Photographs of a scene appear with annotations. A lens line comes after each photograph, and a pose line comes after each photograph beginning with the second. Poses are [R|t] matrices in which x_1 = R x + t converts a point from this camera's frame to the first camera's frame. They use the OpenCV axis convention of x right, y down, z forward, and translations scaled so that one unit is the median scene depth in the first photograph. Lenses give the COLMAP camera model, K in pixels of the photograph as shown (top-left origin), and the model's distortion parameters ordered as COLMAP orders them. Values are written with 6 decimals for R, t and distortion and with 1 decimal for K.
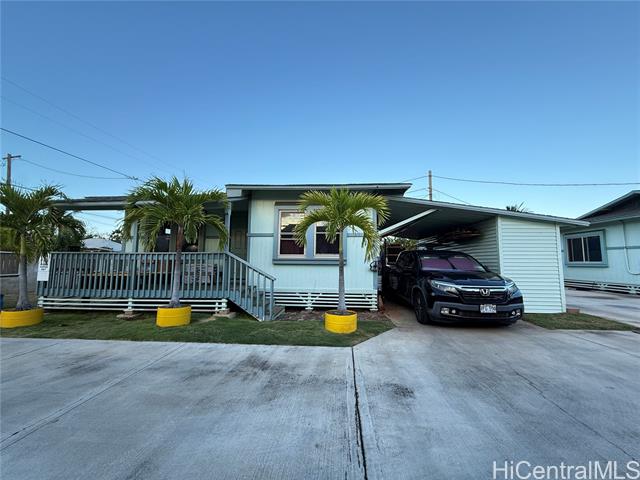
lens RADIAL K [[252.0, 0, 322.8], [0, 252.0, 237.3], [0, 0, 1]] dist [-0.000771, 0.000240]
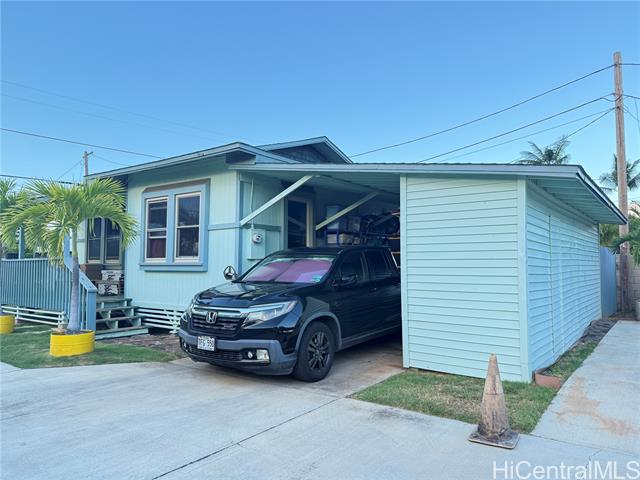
lens RADIAL K [[446.0, 0, 320.8], [0, 446.0, 240.1], [0, 0, 1]] dist [0.051535, -0.056728]
pose [[0.838868, -0.038471, -0.542974, 1.156099], [0.060967, 0.997863, 0.023490, 0.016461], [0.540910, -0.052809, 0.839421, 0.184089]]
